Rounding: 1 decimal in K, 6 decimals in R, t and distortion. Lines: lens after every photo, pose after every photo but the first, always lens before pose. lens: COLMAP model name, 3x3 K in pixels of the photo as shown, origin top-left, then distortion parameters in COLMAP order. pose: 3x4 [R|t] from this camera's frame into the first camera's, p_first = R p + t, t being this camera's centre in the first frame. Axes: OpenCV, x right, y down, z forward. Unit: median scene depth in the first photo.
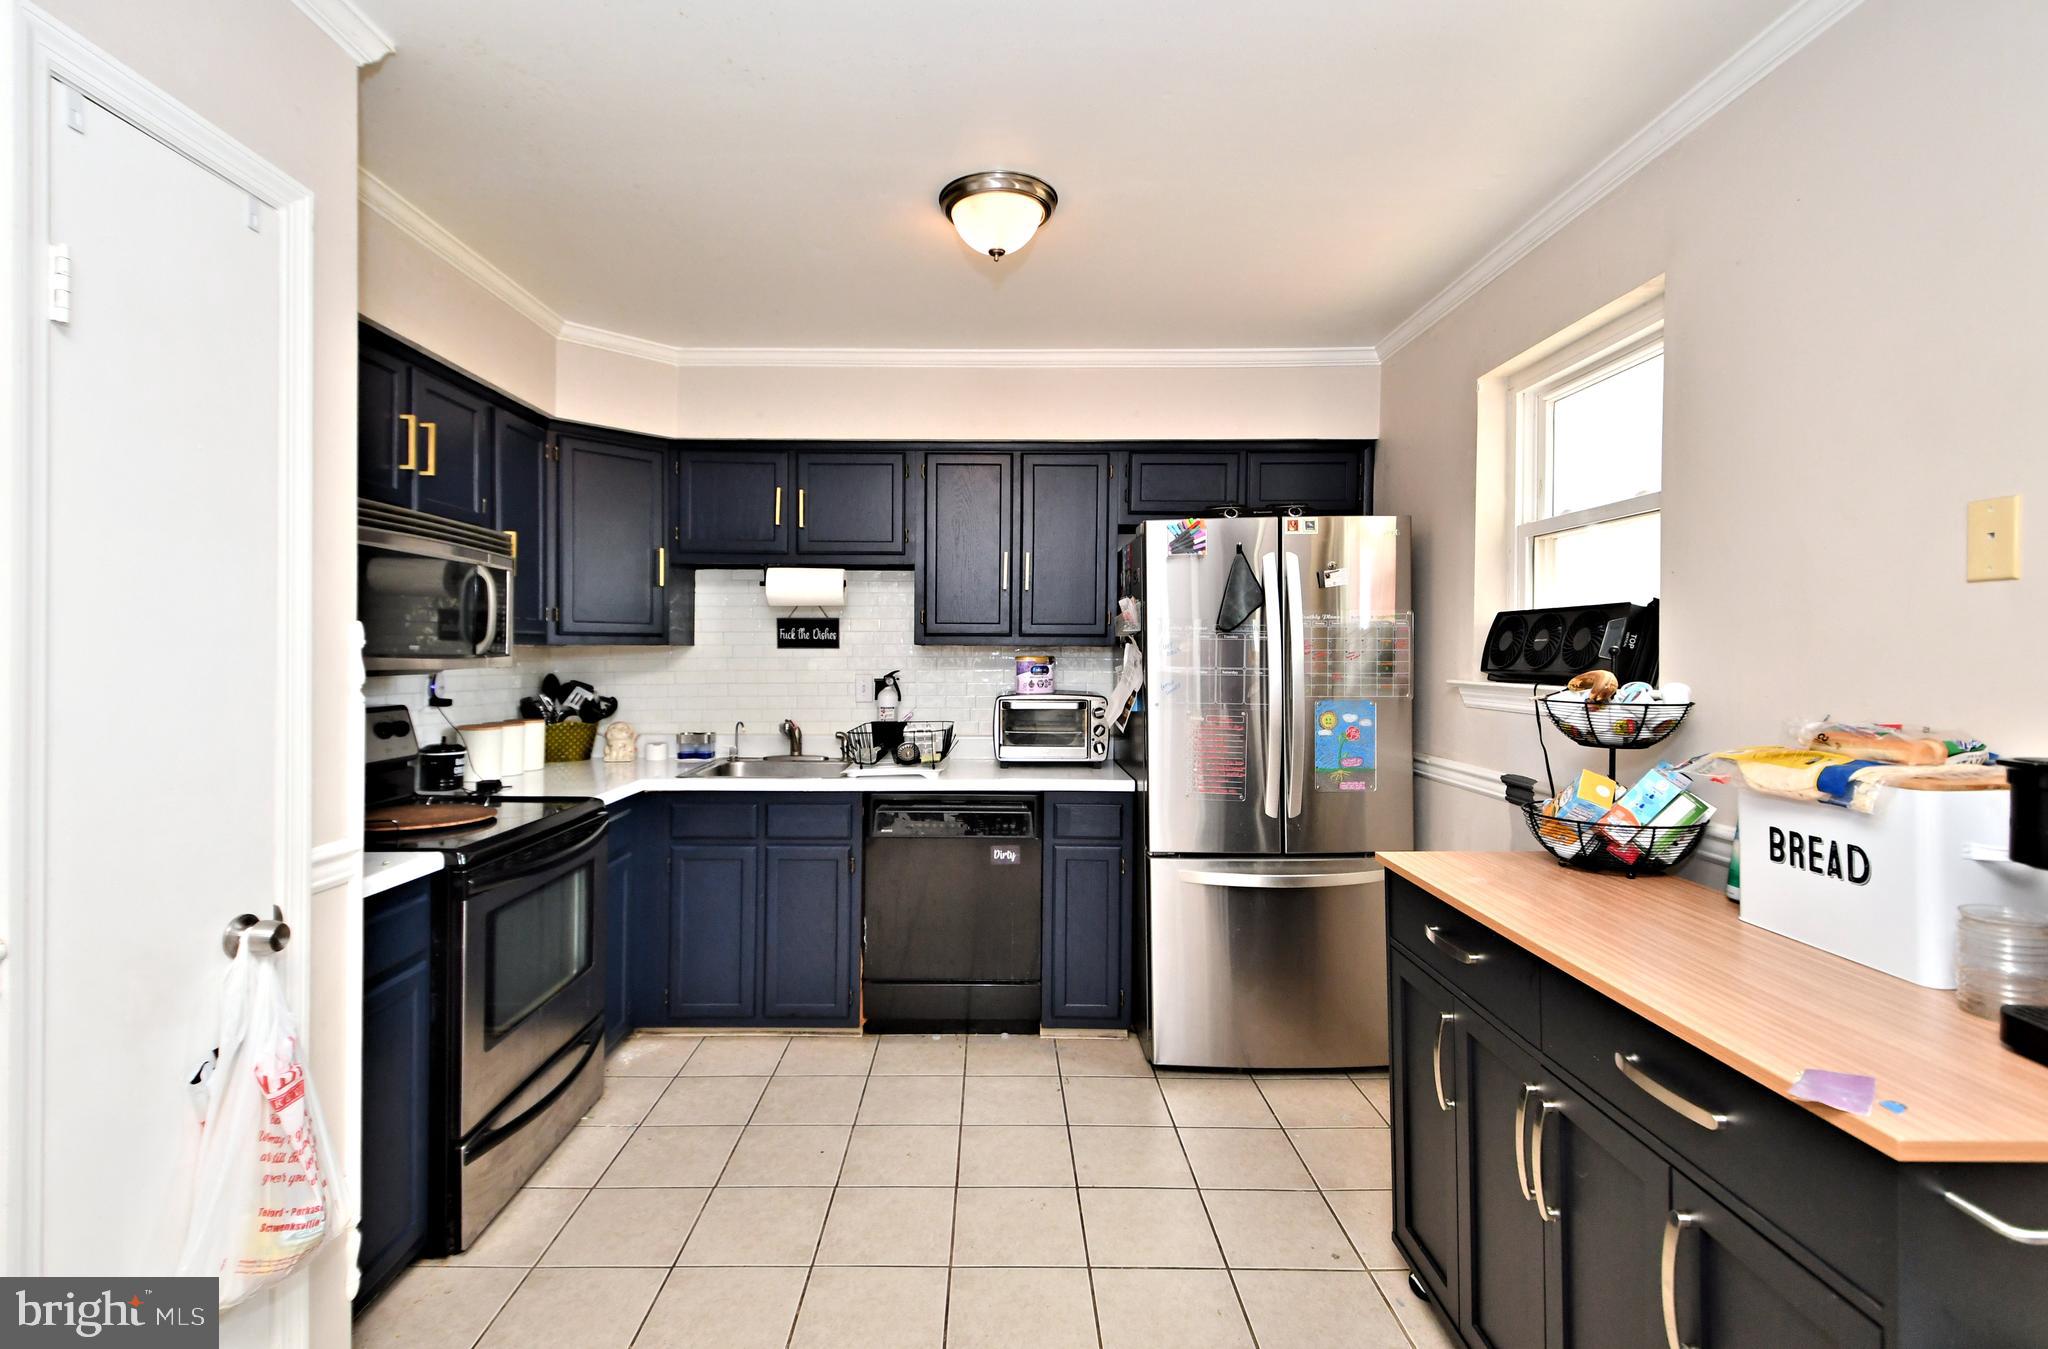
lens RADIAL K [[935.4, 0, 1018.6], [0, 935.4, 654.1], [0, 0, 1]] dist [0.001318, 0.000042]
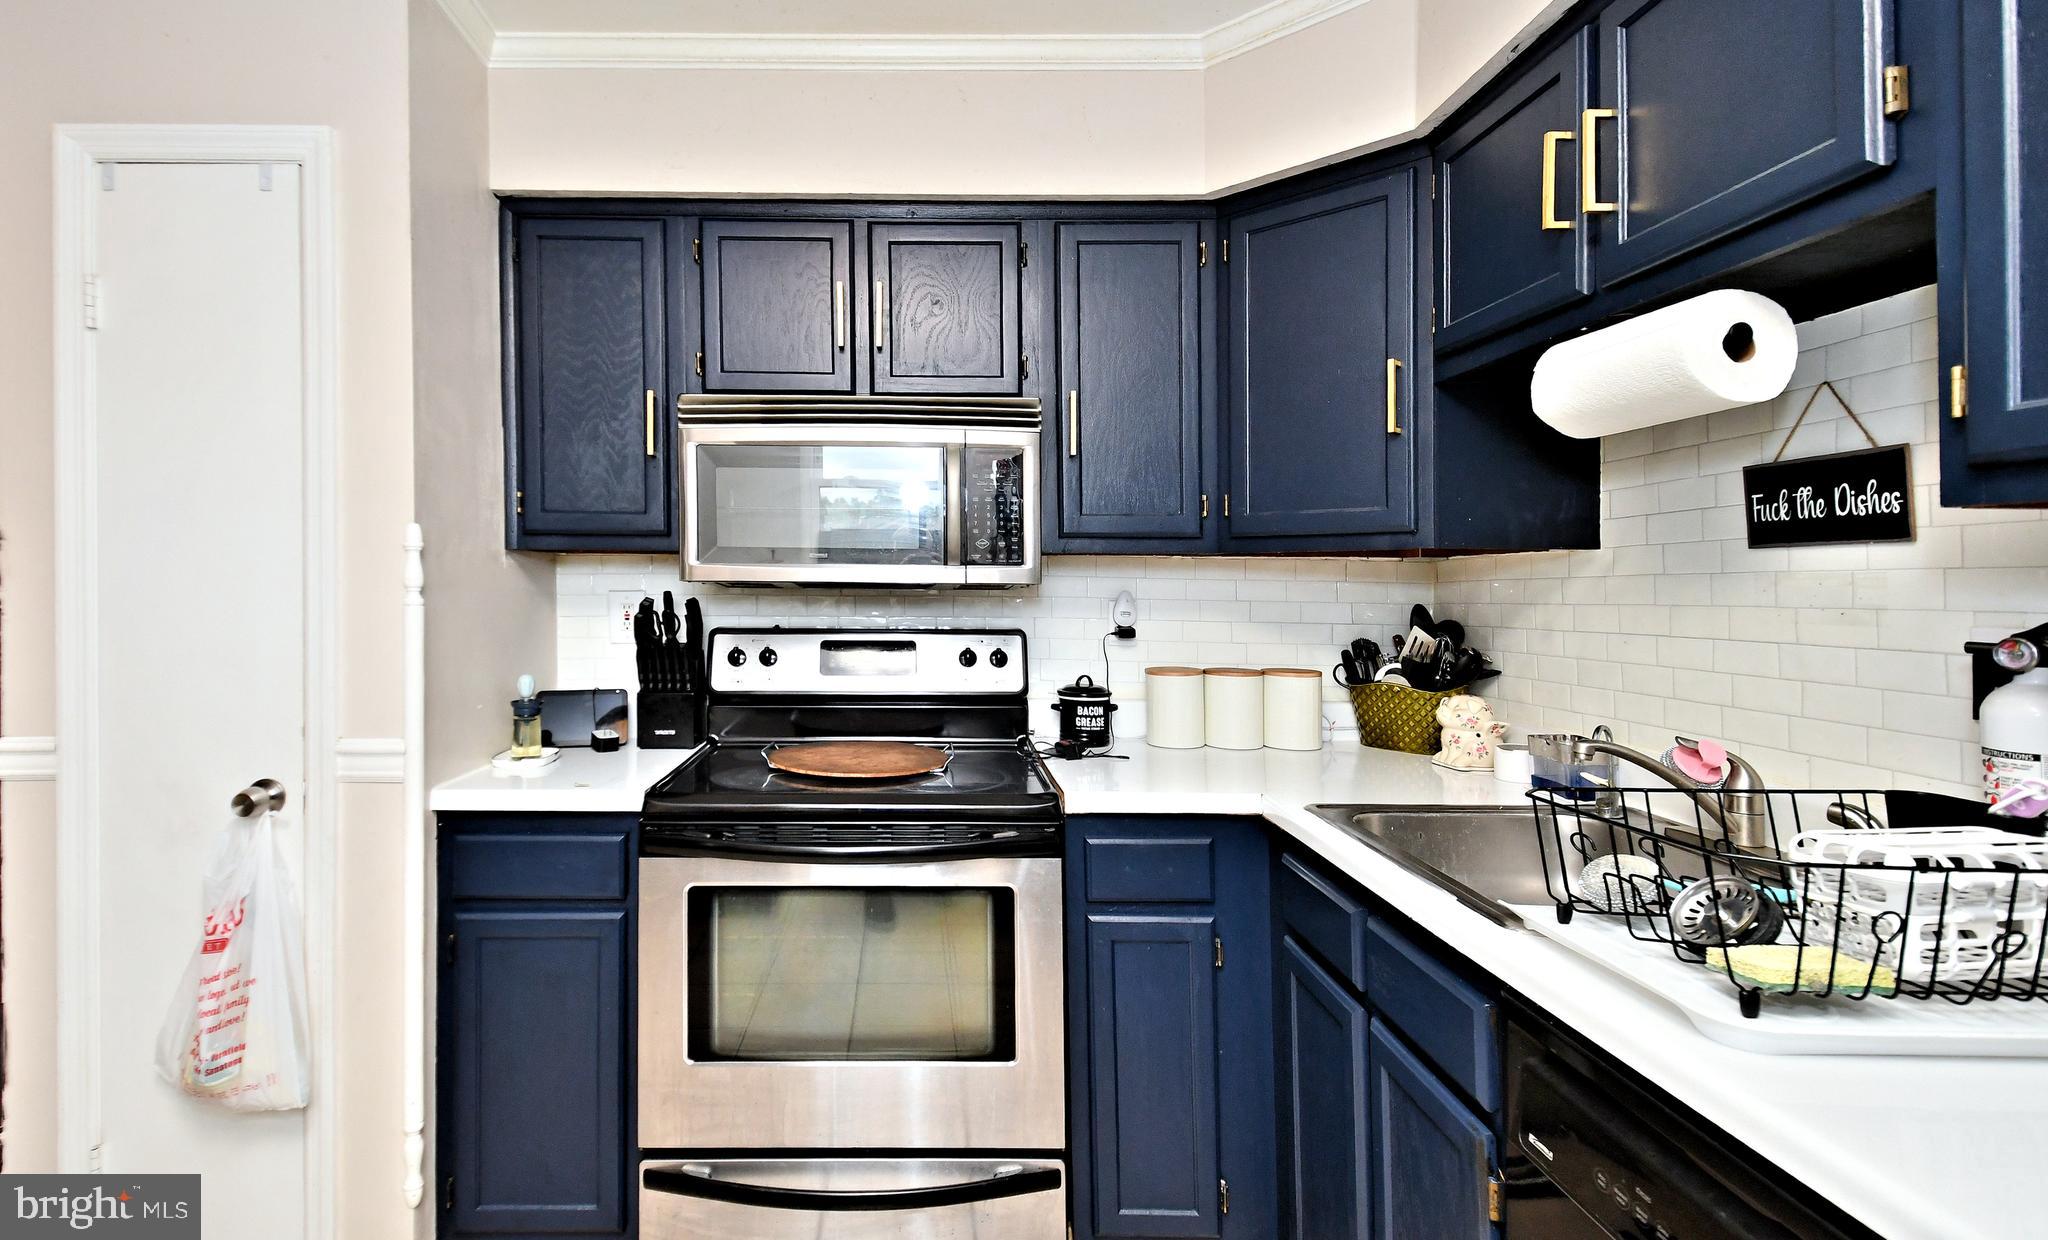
lens RADIAL K [[965.4, 0, 874.8], [0, 965.4, 577.5], [0, 0, 1]] dist [0.055137, -0.028703]
pose [[-0.022007, -0.006944, -0.999734, 0.168918], [-0.008035, 0.999945, -0.006769, 0.012934], [0.999726, 0.007884, -0.022062, 0.776789]]
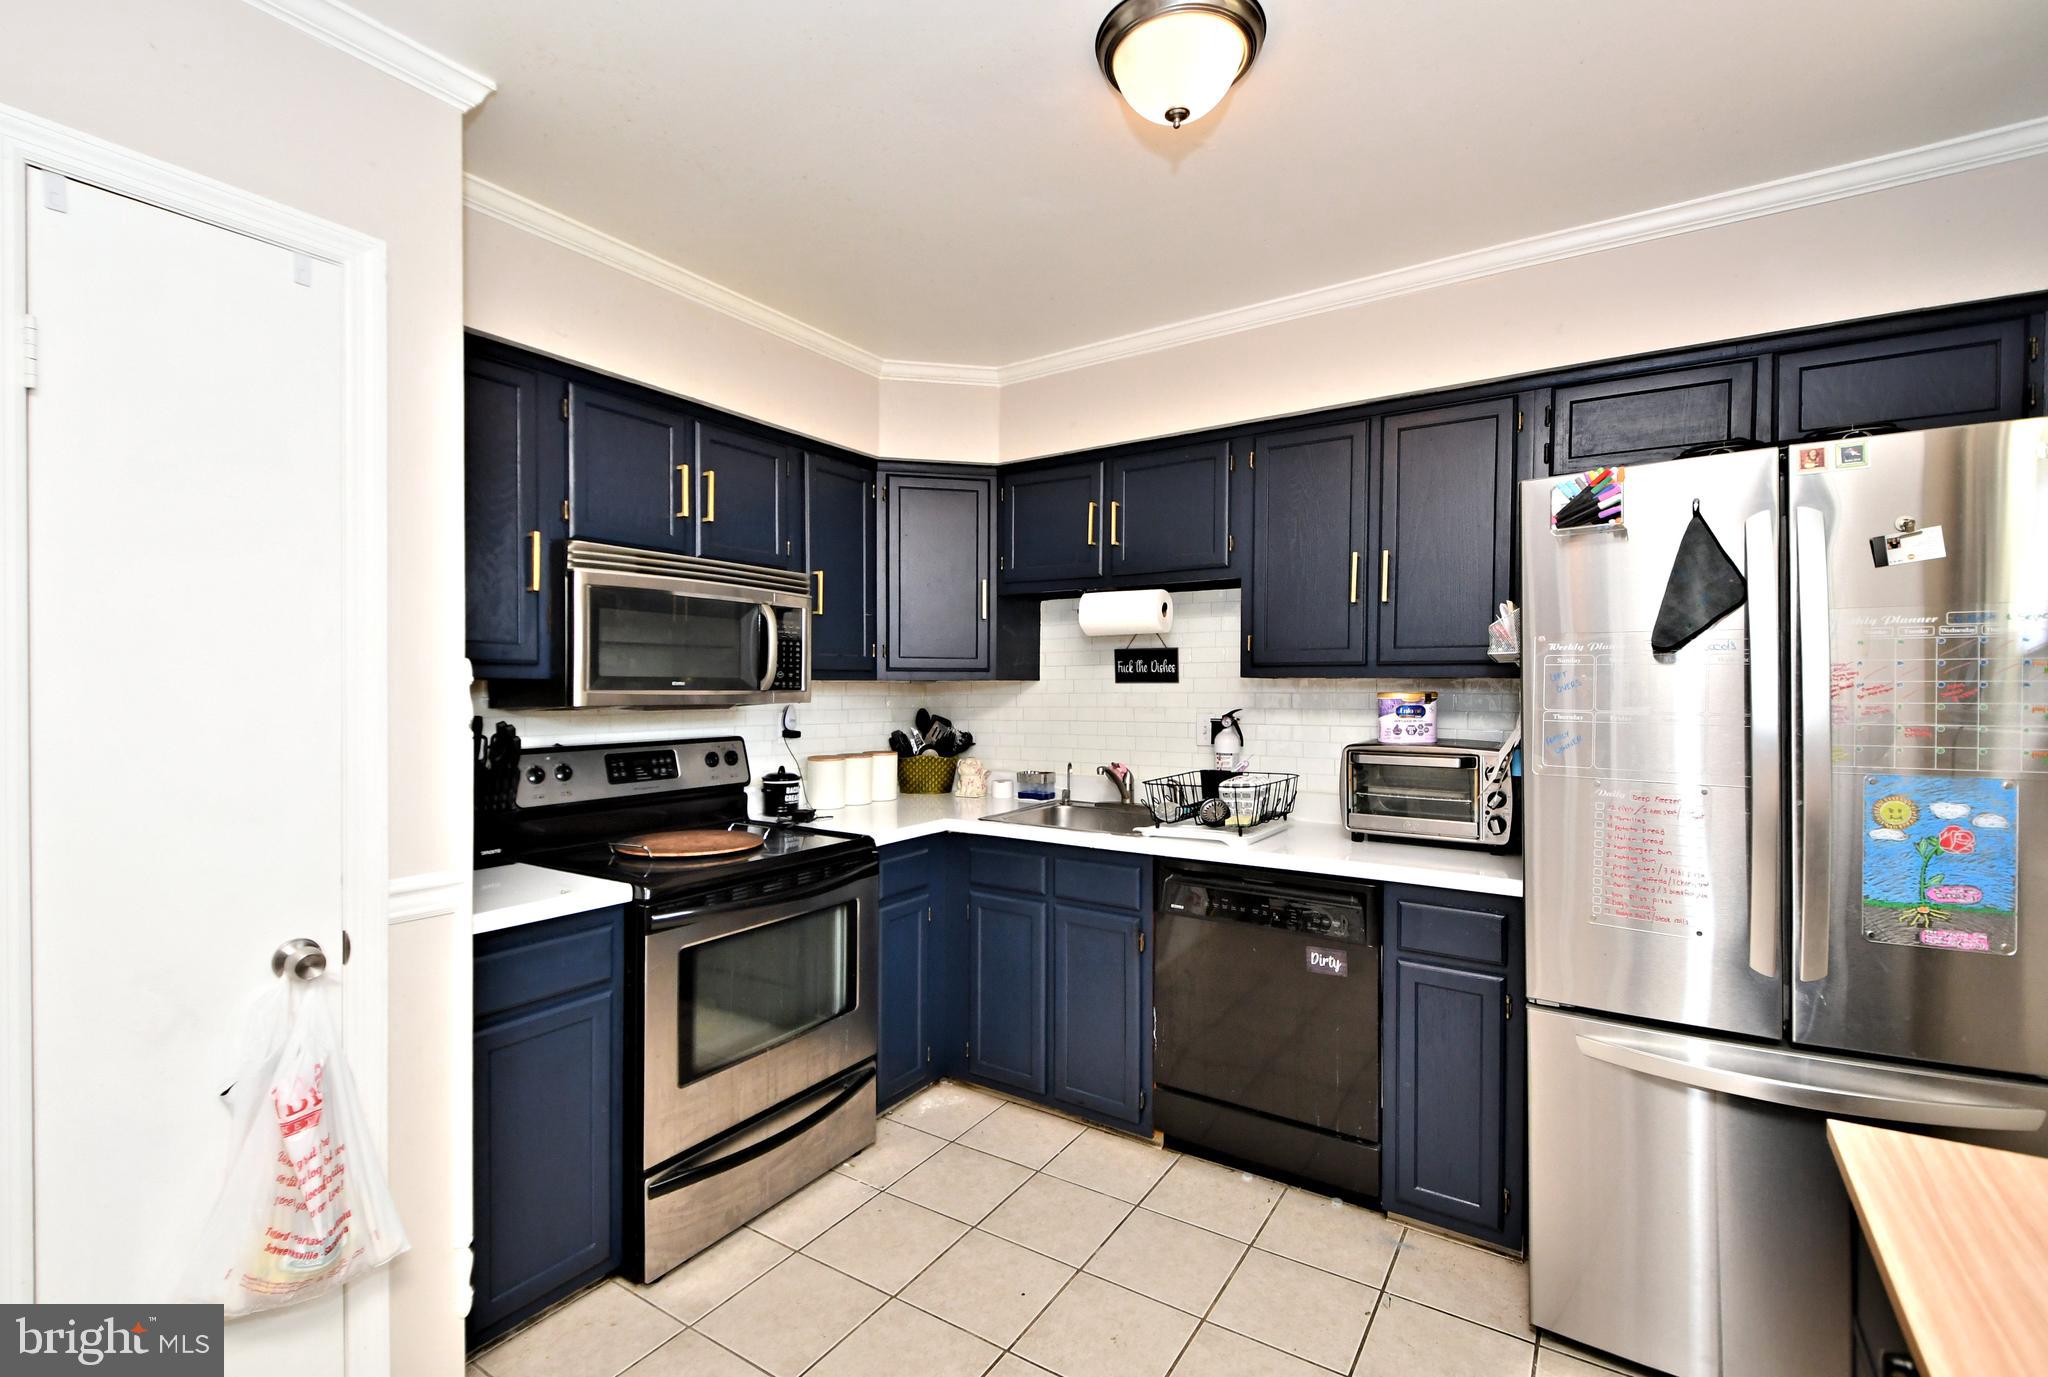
lens RADIAL K [[909.6, 0, 1024.0], [0, 909.6, 688.5], [0, 0, 1]] dist [-0.002060, -0.001105]
pose [[0.831115, -0.000508, -0.556100, 0.182512], [0.000524, 1.000000, -0.000130, -0.000909], [0.556100, -0.000183, 0.831115, 0.263133]]
